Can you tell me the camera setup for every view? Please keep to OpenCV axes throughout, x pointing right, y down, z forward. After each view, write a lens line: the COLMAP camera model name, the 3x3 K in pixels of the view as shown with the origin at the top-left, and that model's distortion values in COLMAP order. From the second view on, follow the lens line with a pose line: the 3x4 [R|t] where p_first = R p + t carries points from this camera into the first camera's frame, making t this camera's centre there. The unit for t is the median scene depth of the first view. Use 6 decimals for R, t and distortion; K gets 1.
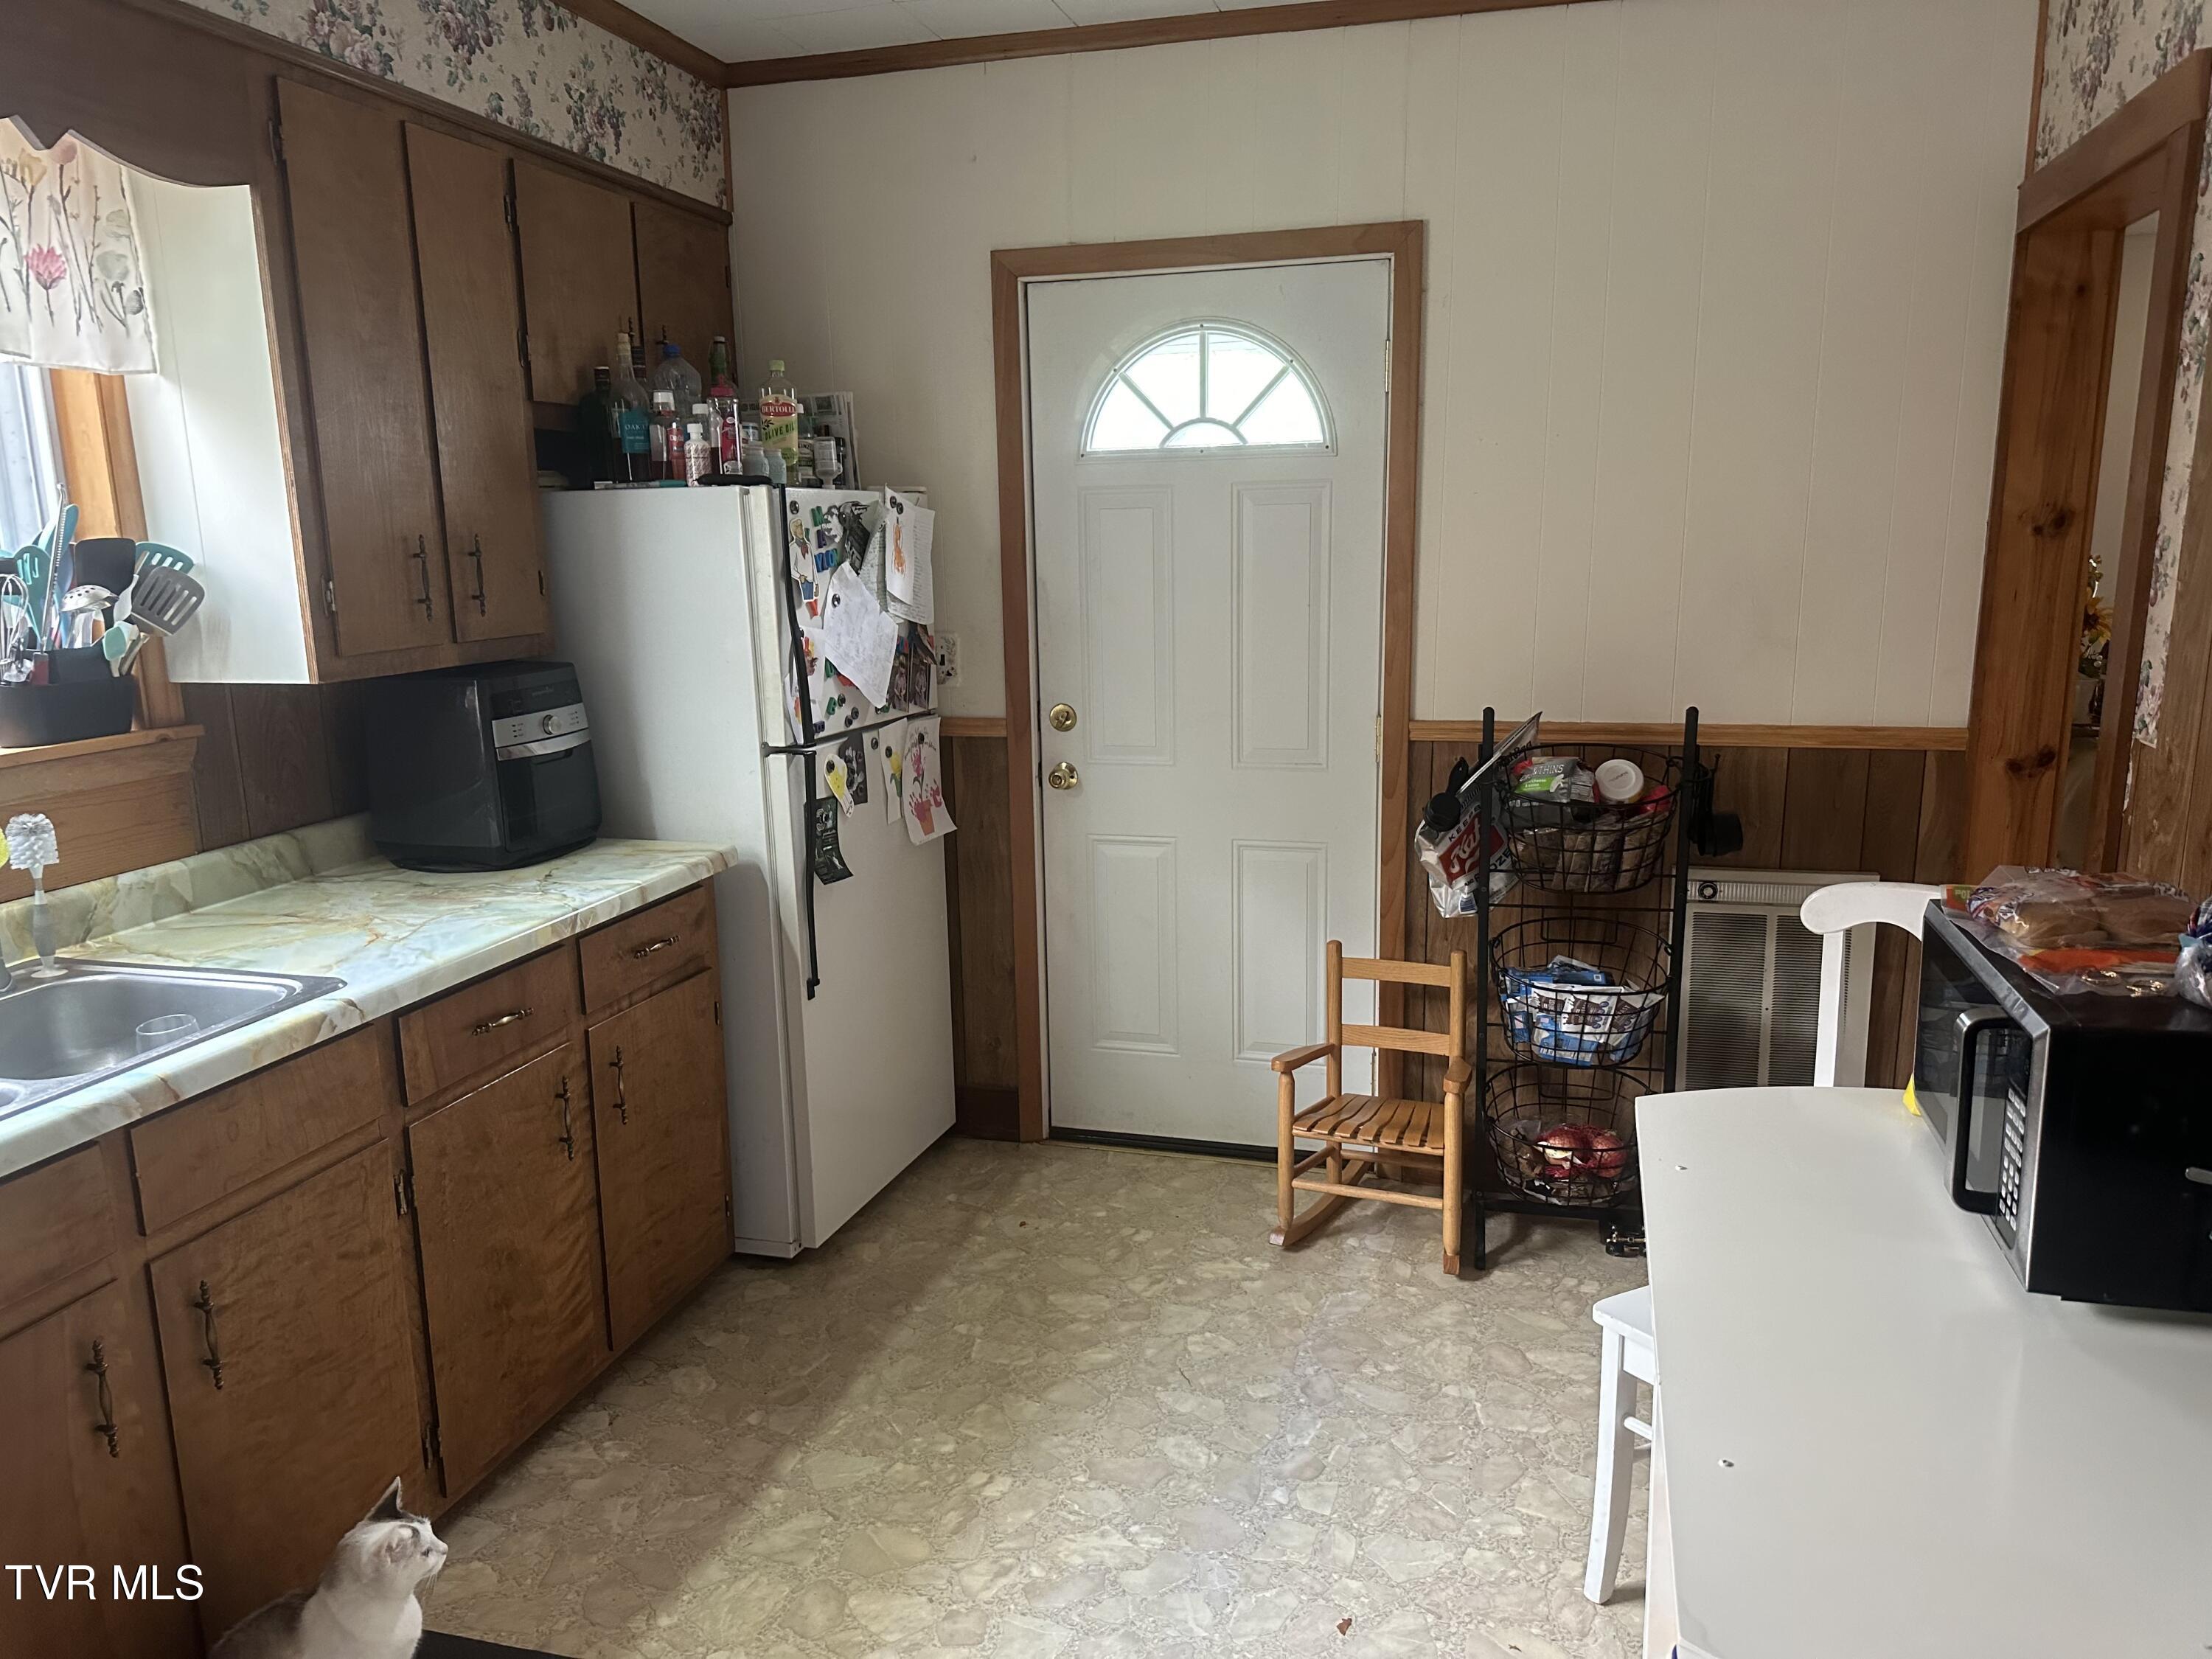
lens RADIAL K [[1537.2, 0, 1106.0], [0, 1537.2, 829.5], [0, 0, 1]] dist [0.062490, -0.069048]
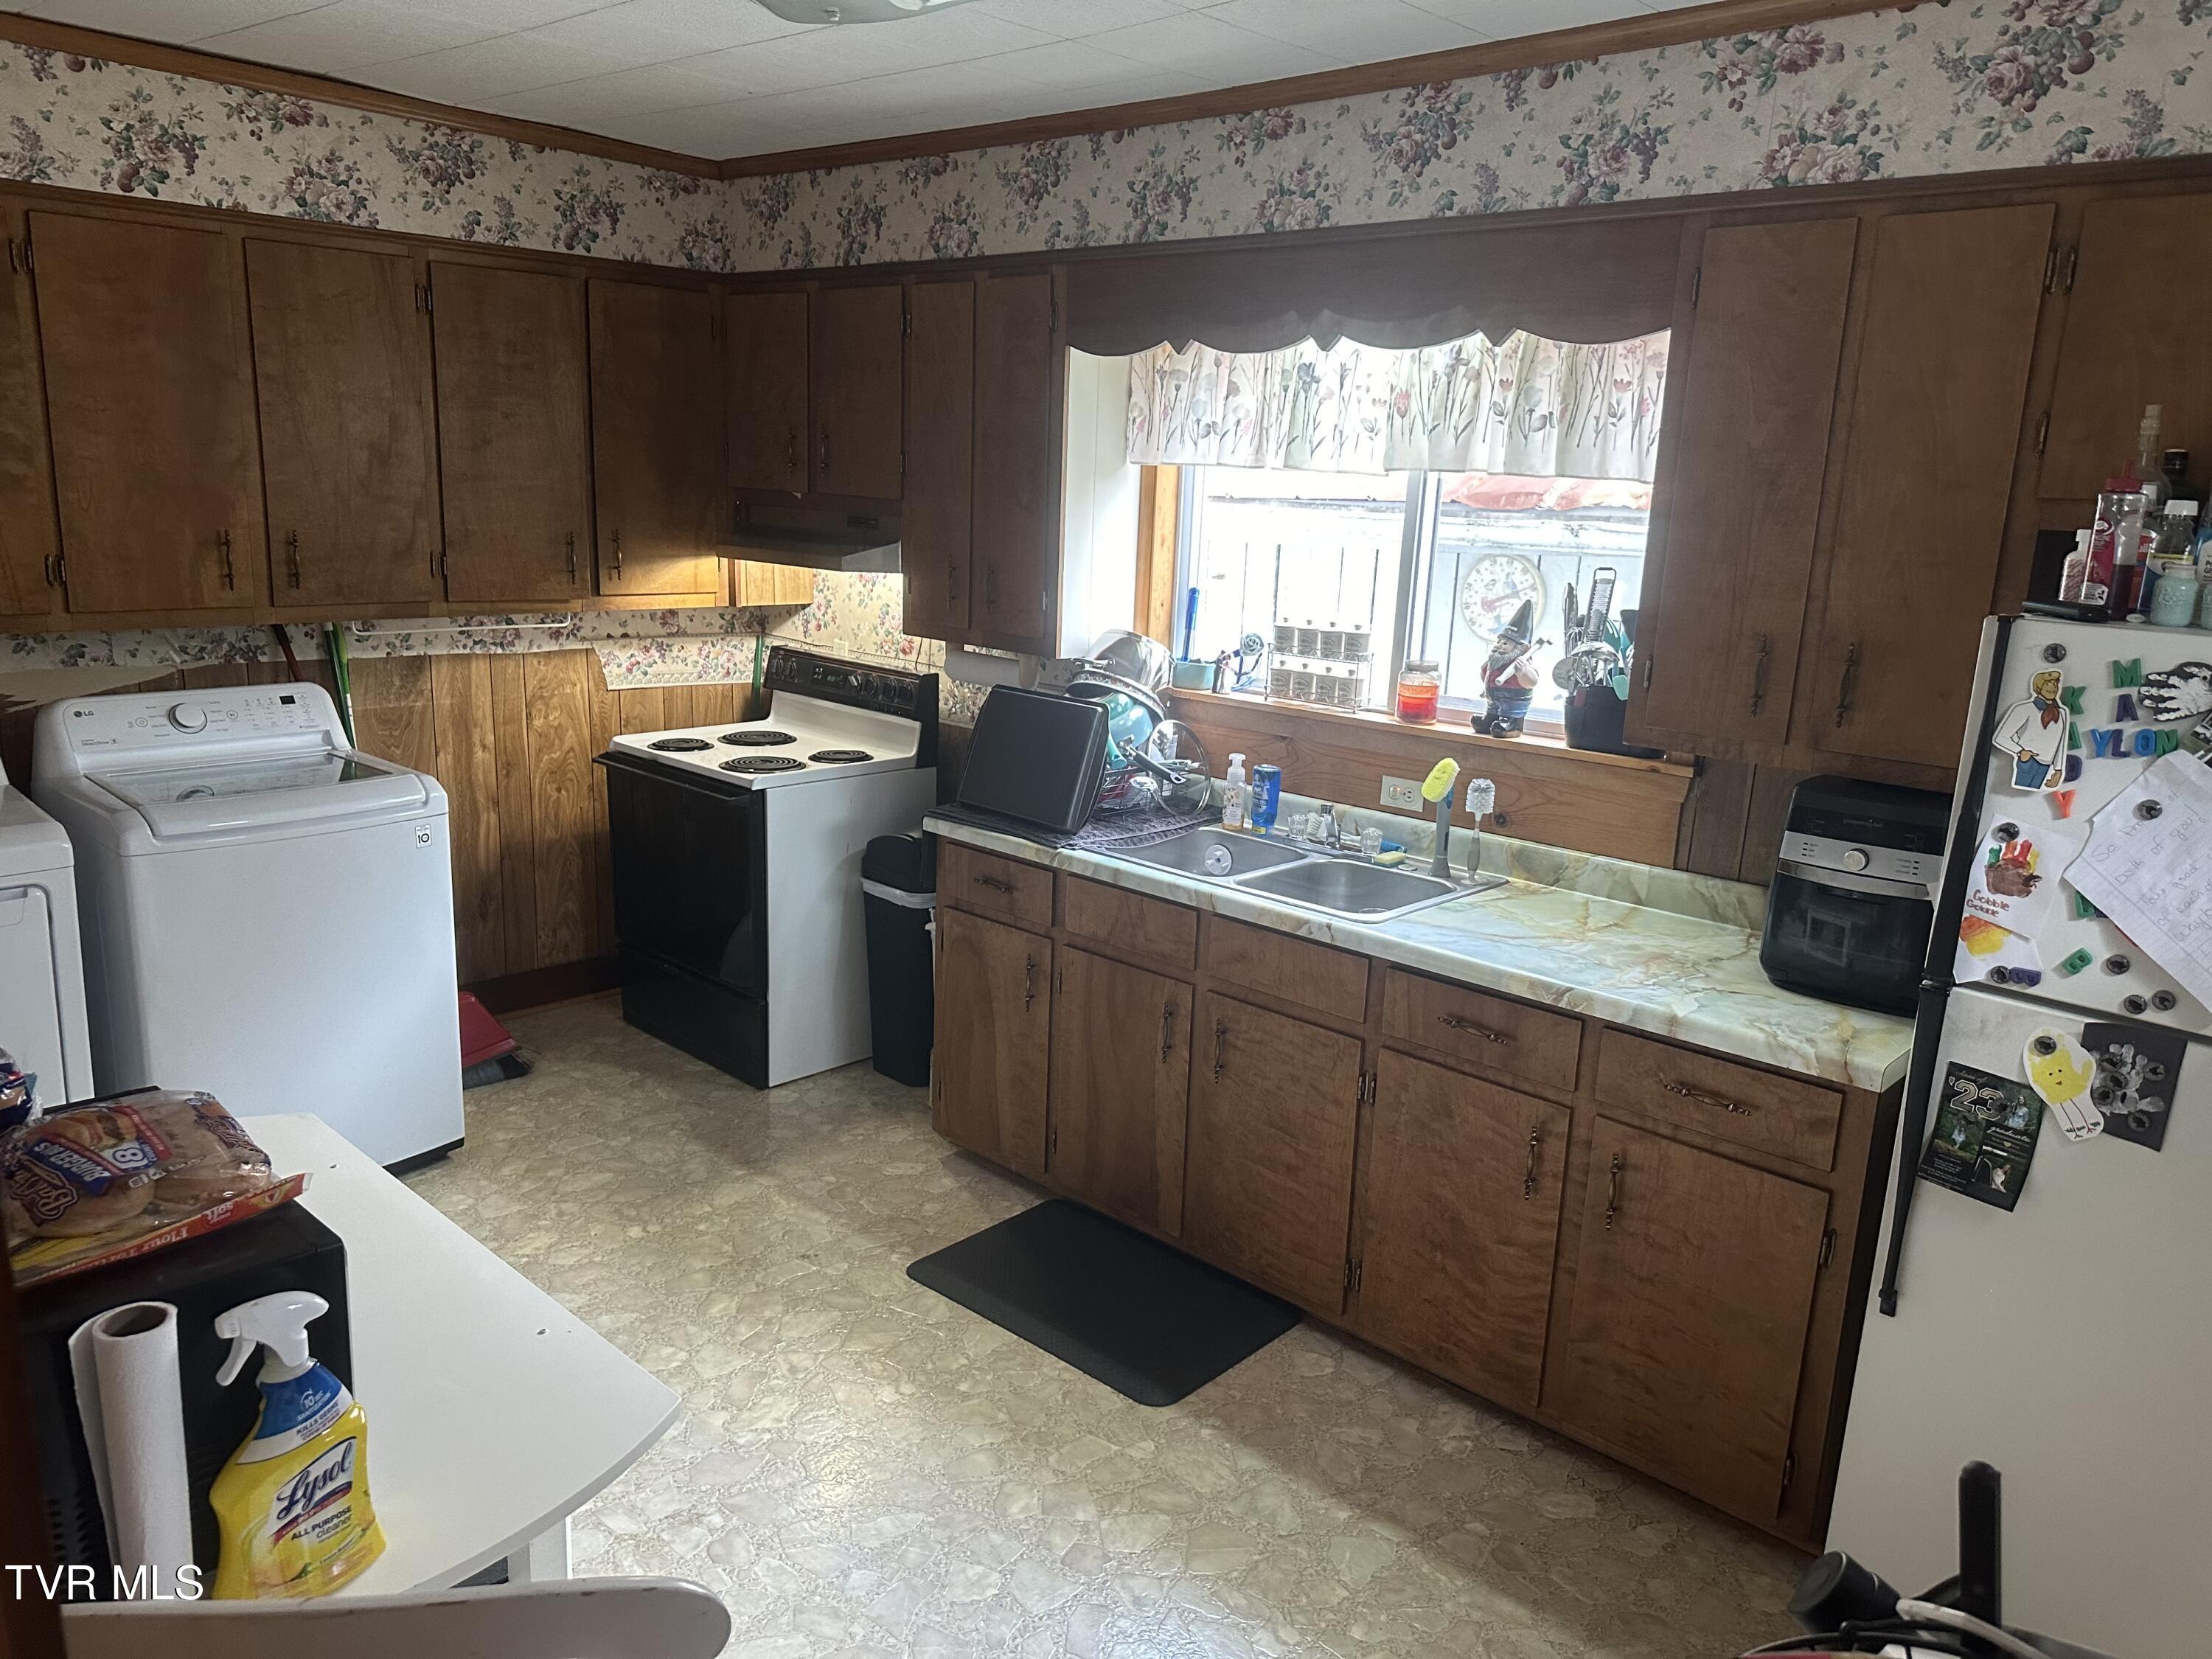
lens RADIAL K [[1537.2, 0, 1106.0], [0, 1537.2, 829.5], [0, 0, 1]] dist [0.062490, -0.069048]
pose [[-0.451603, 0.195449, -0.870548, 0.645697], [-0.204917, 0.926908, 0.314405, -0.291381], [0.868368, 0.320377, -0.378544, 1.013748]]
